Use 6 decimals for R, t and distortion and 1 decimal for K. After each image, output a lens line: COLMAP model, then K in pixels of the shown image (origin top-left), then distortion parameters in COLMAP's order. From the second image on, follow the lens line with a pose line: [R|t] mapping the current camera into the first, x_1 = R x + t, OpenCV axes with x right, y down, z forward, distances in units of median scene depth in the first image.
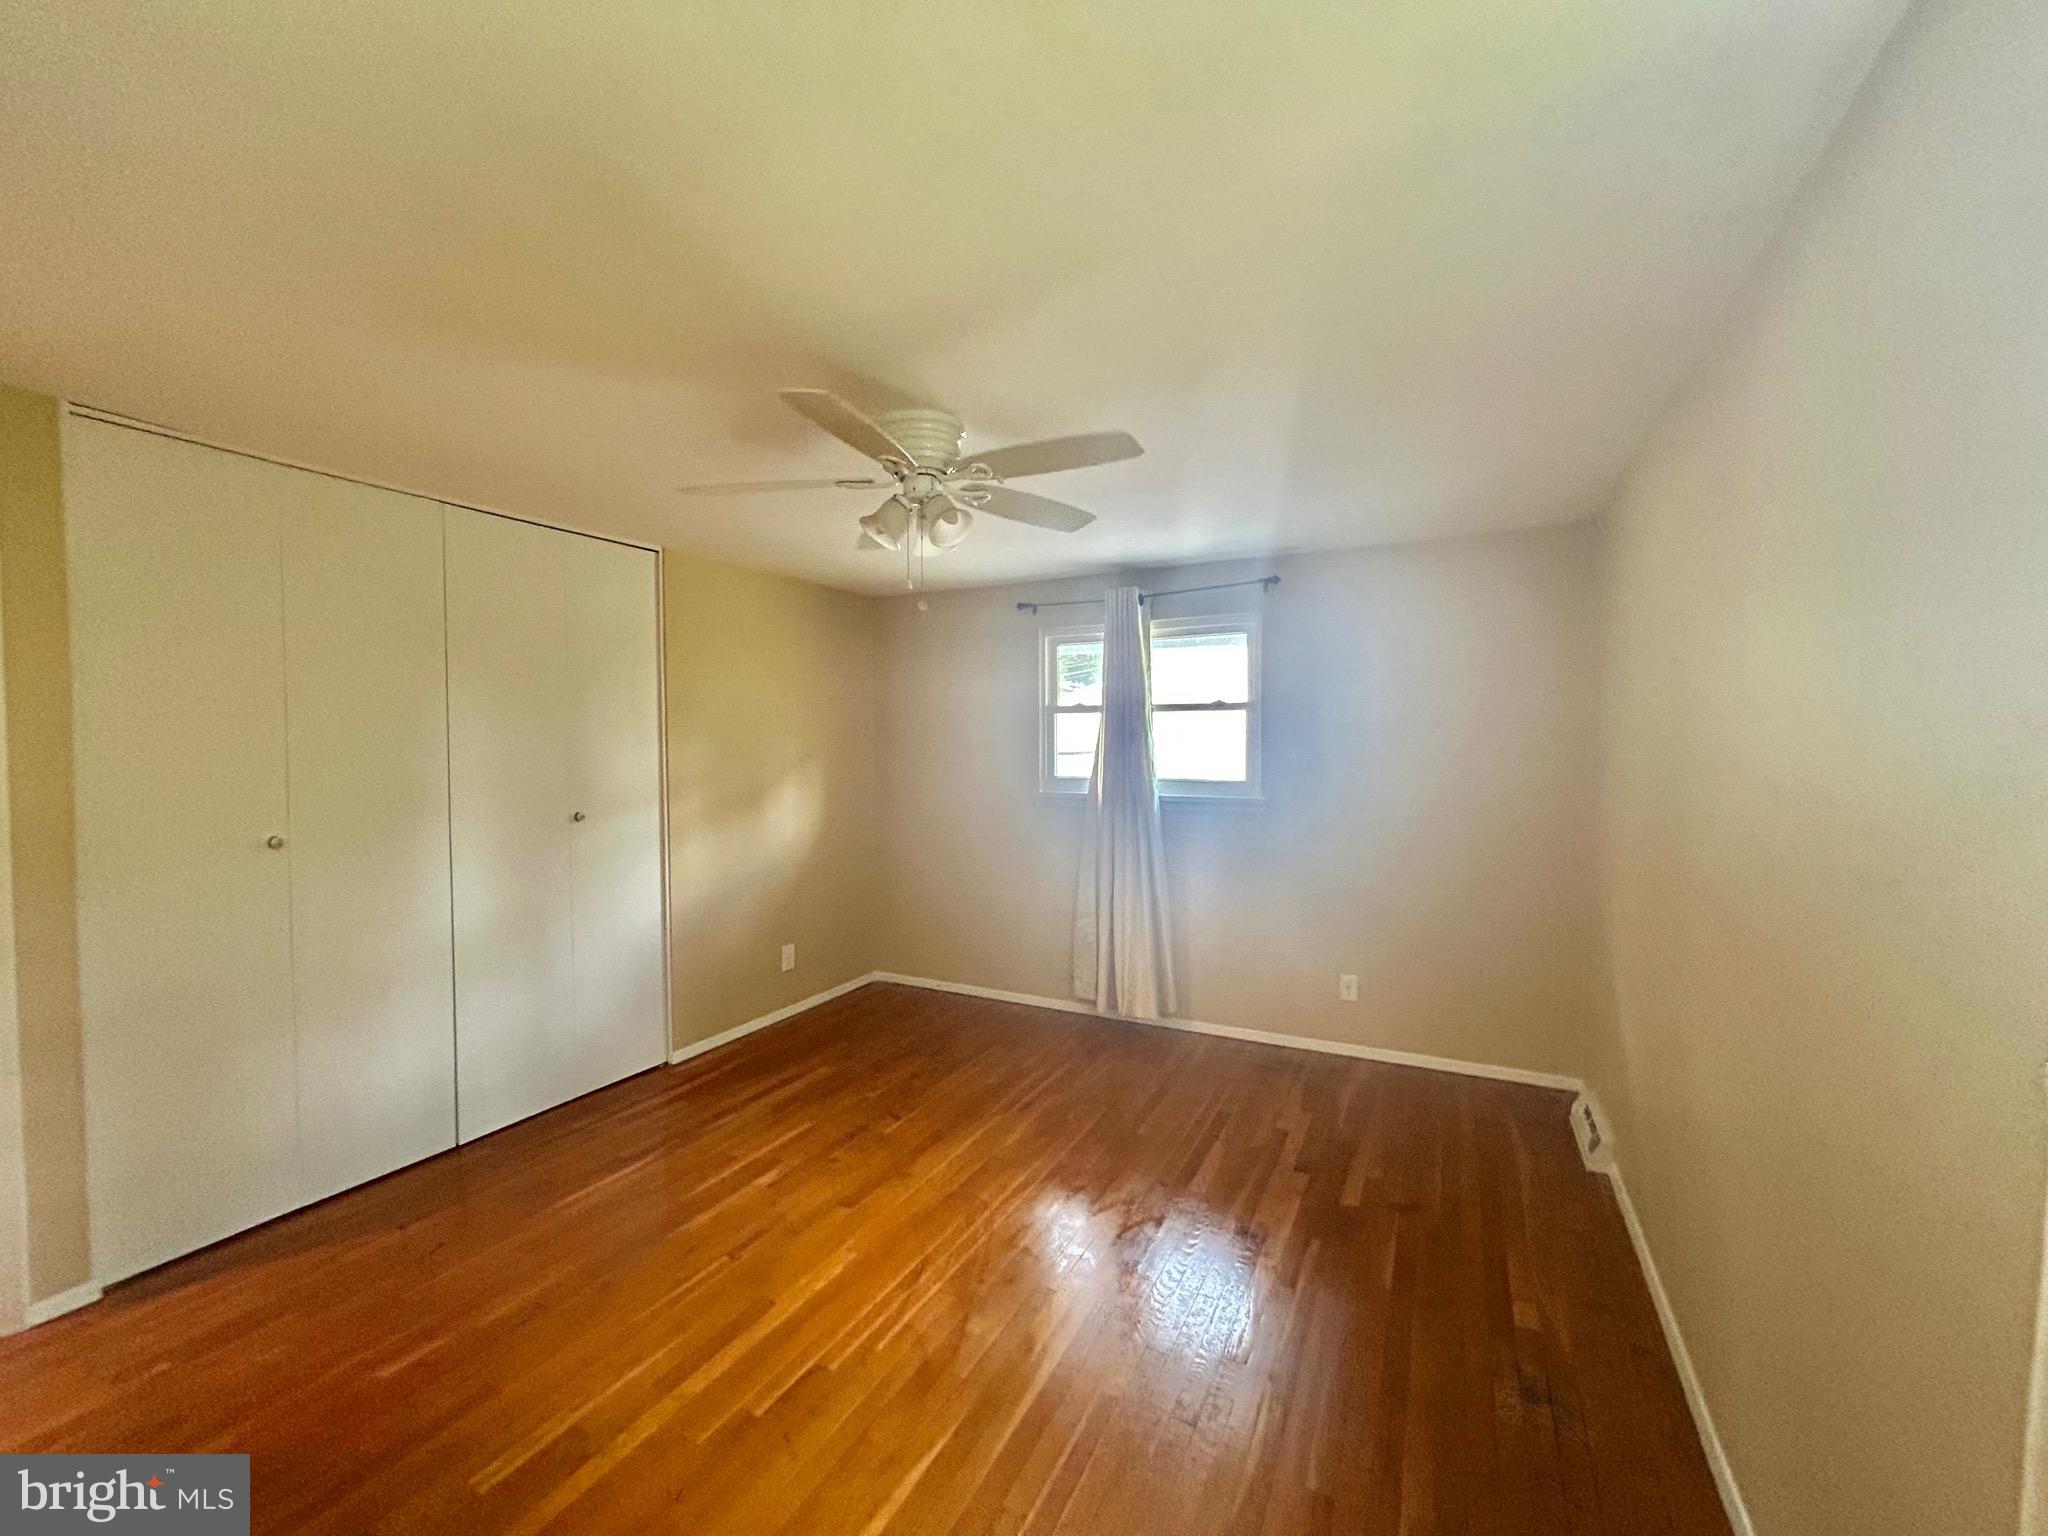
lens RADIAL K [[827.3, 0, 1024.0], [0, 827.3, 768.0], [0, 0, 1]] dist [-0.011589, 0.000118]
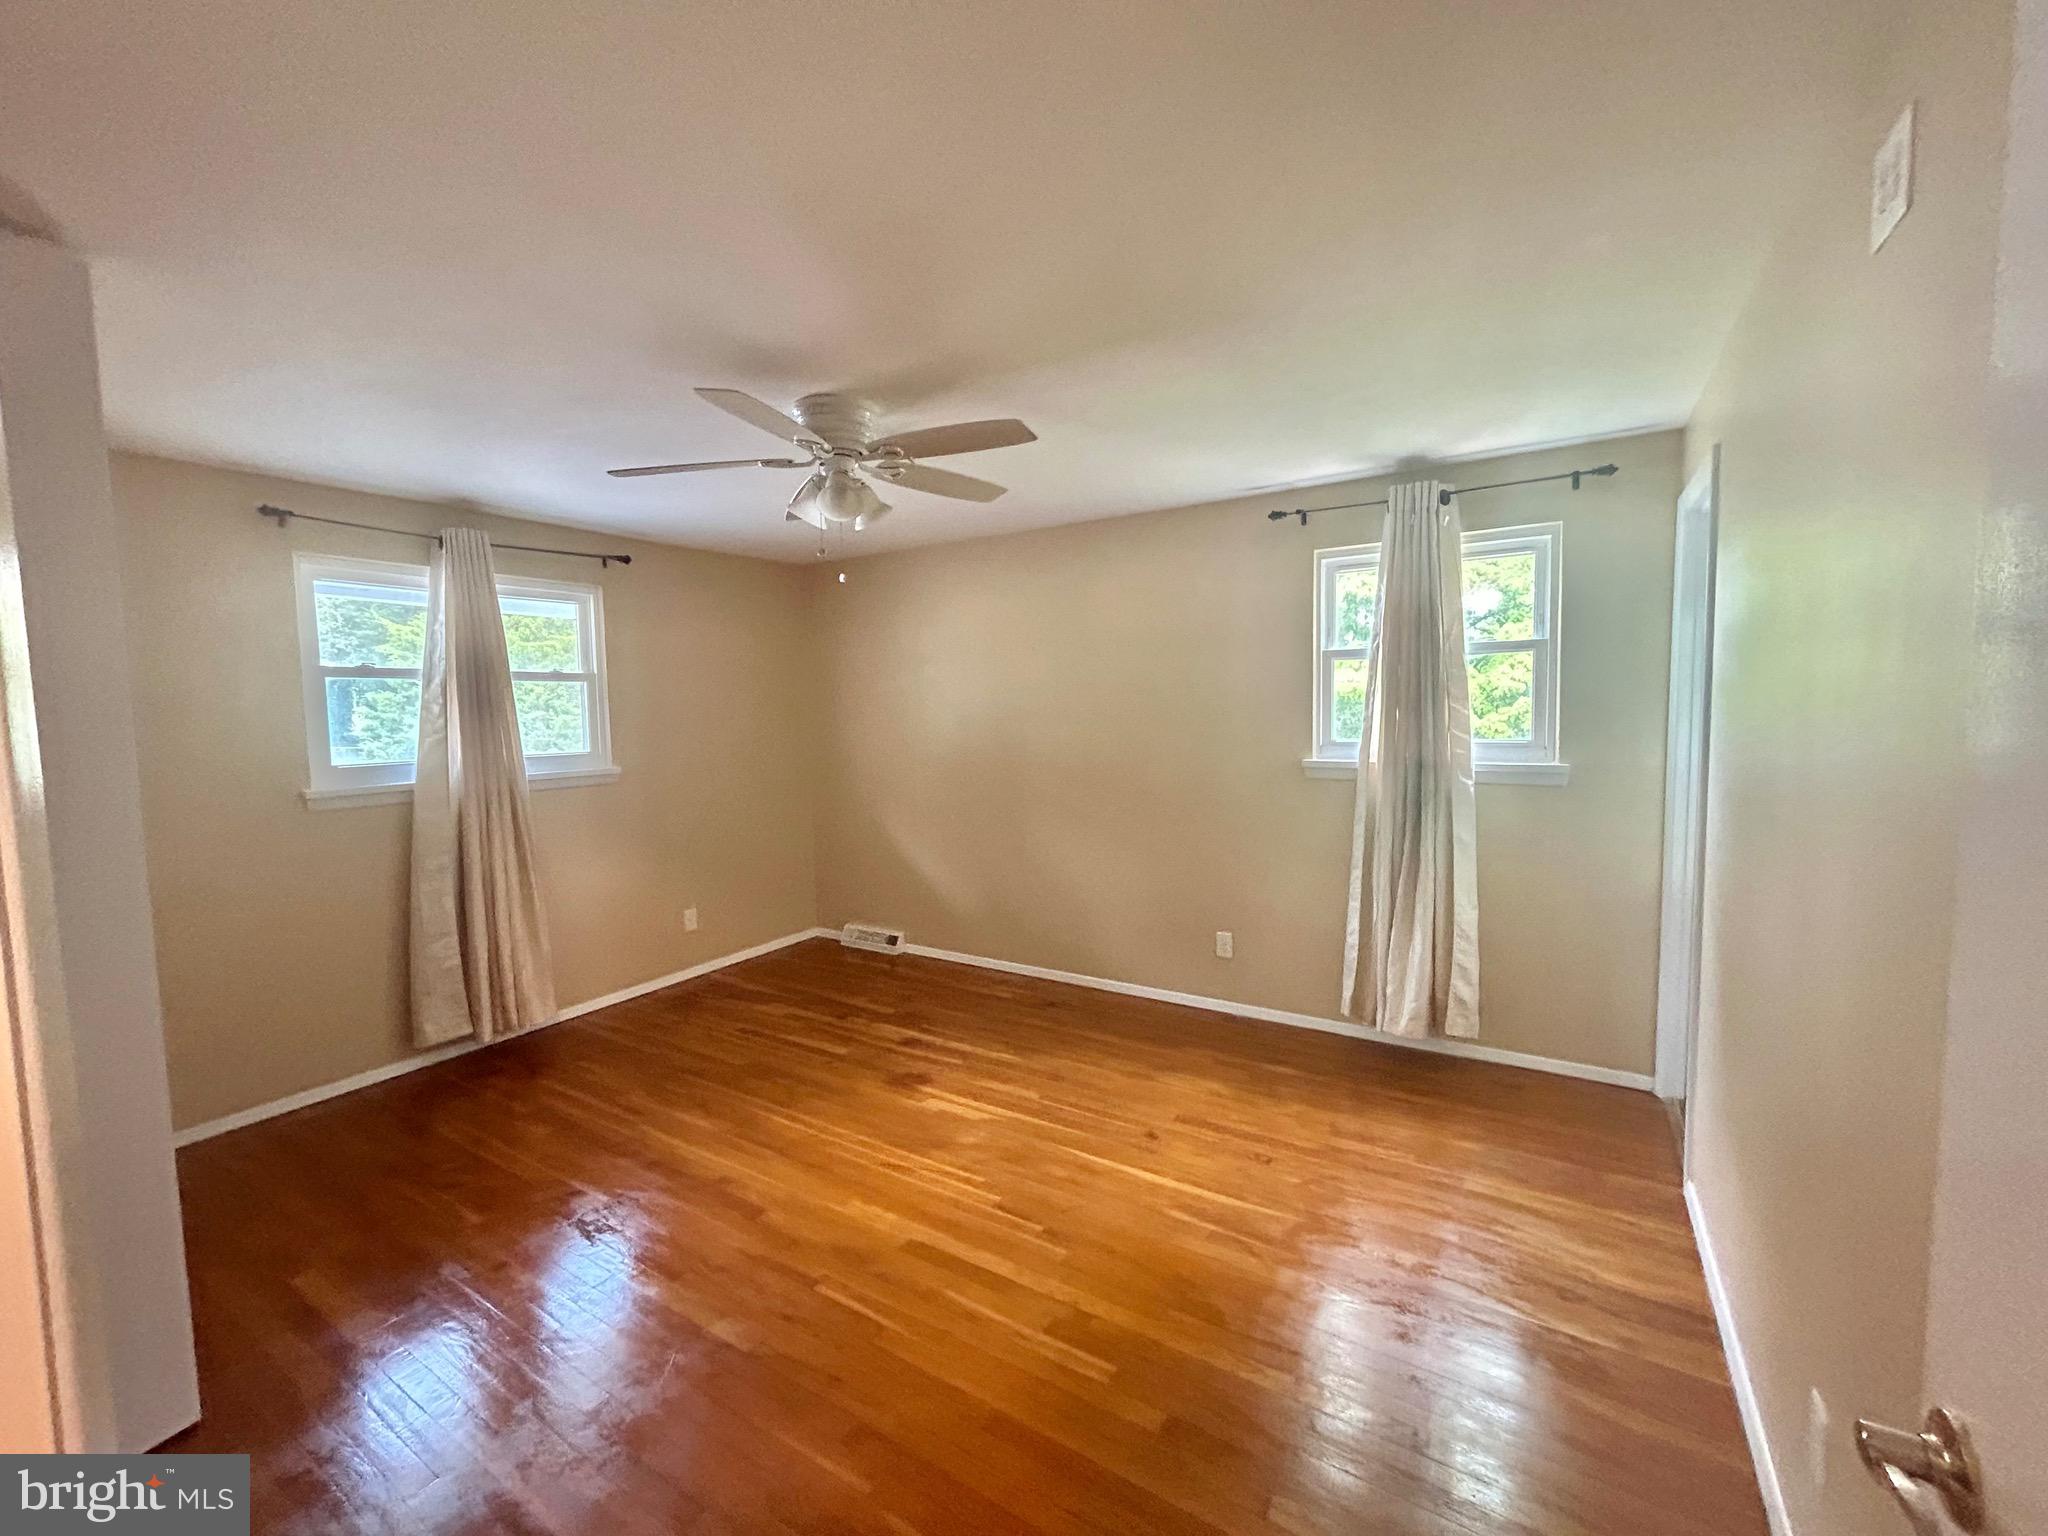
lens RADIAL K [[827.3, 0, 1024.0], [0, 827.3, 768.0], [0, 0, 1]] dist [-0.011589, 0.000118]
pose [[0.076004, -0.070087, 0.994641, -0.963450], [0.052803, 0.996410, 0.066177, -0.004763], [-0.995708, 0.047491, 0.079432, 0.556178]]
